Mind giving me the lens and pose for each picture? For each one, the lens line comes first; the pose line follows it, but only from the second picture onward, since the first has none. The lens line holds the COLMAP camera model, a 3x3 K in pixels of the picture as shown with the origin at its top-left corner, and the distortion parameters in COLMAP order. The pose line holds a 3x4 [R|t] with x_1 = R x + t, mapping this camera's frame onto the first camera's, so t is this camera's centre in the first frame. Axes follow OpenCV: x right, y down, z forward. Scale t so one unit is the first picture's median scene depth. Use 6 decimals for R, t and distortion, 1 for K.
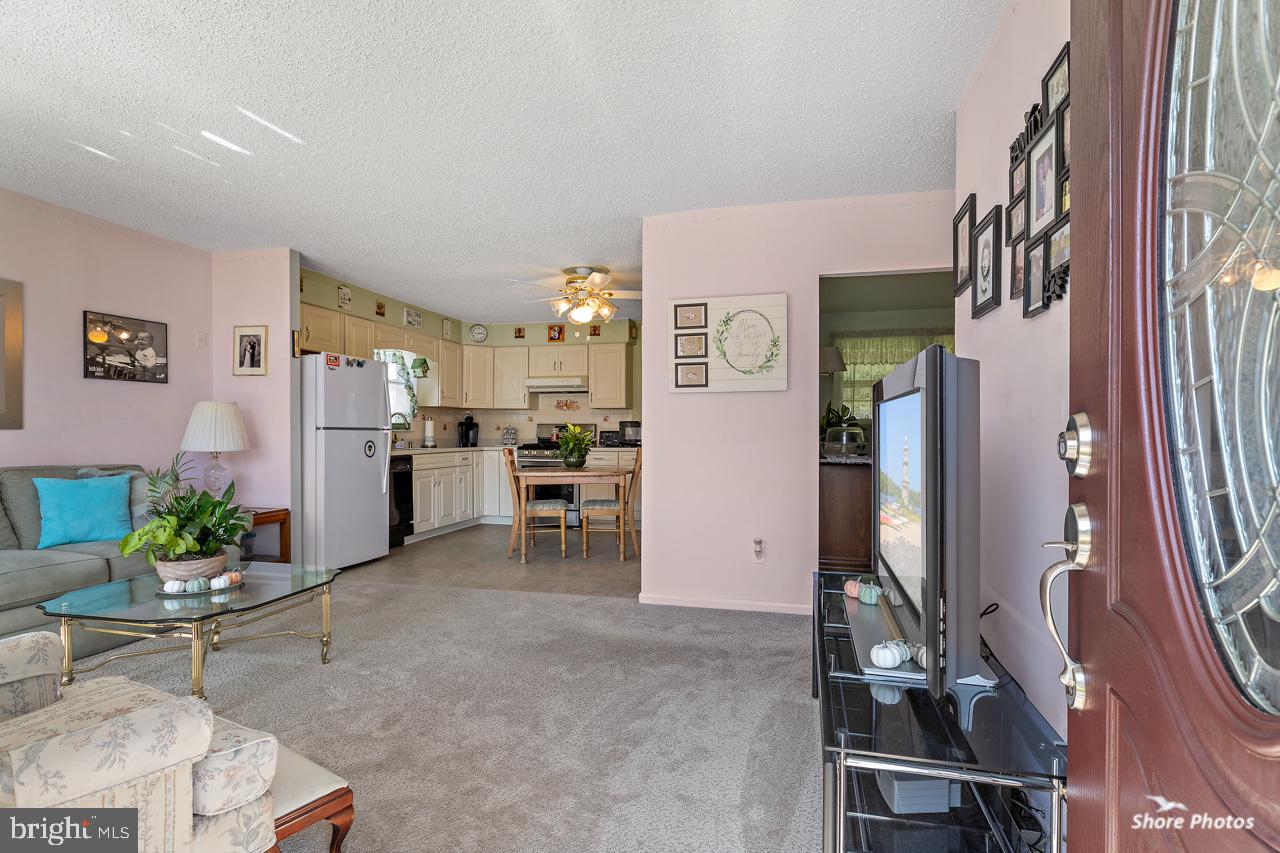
lens RADIAL K [[628.8, 0, 644.0], [0, 628.8, 432.4], [0, 0, 1]] dist [-0.001845, -0.000673]
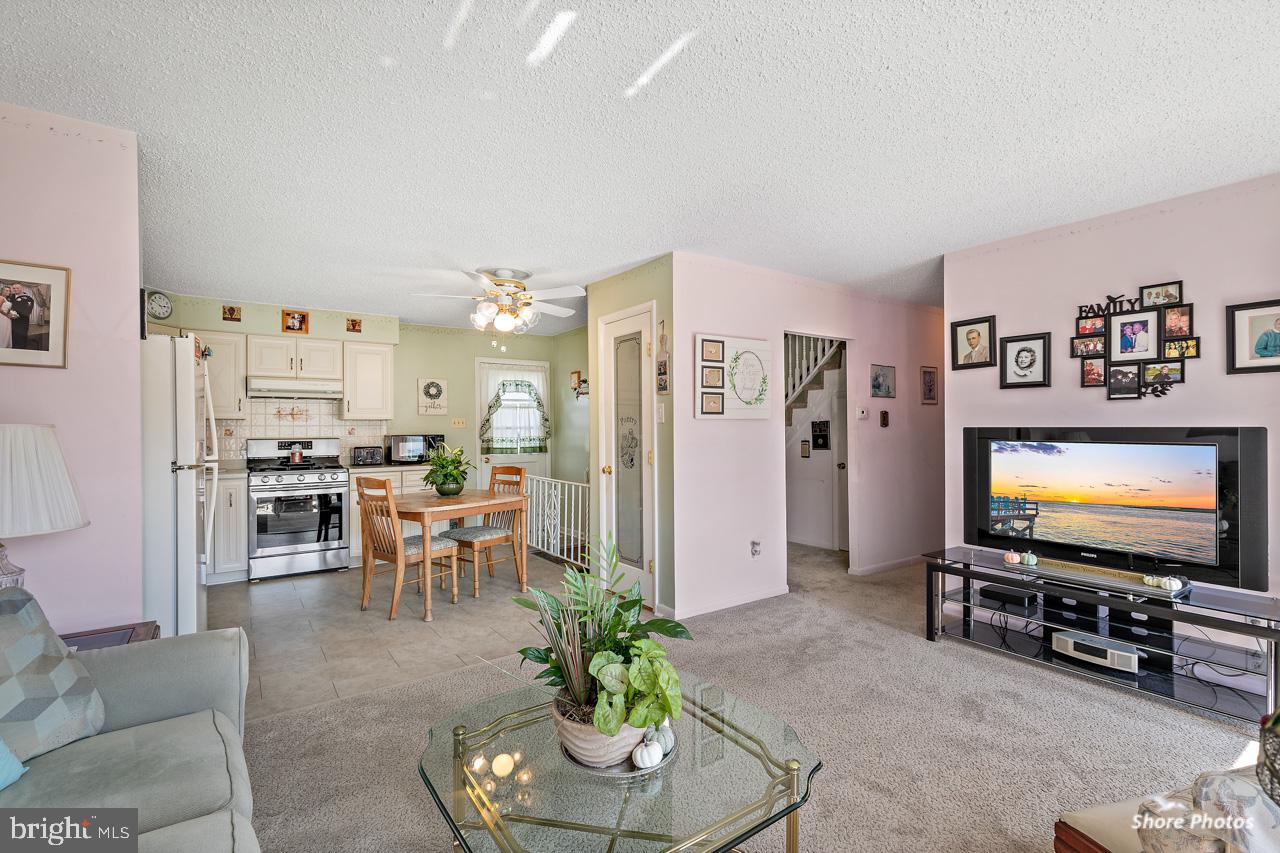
lens RADIAL K [[578.2, 0, 643.8], [0, 578.2, 427.4], [0, 0, 1]] dist [0.003751, -0.000910]
pose [[0.653772, -0.003321, 0.756684, -0.705725], [0.006801, 0.999976, -0.001487, -0.042897], [-0.756661, 0.006119, 0.653779, 0.378692]]
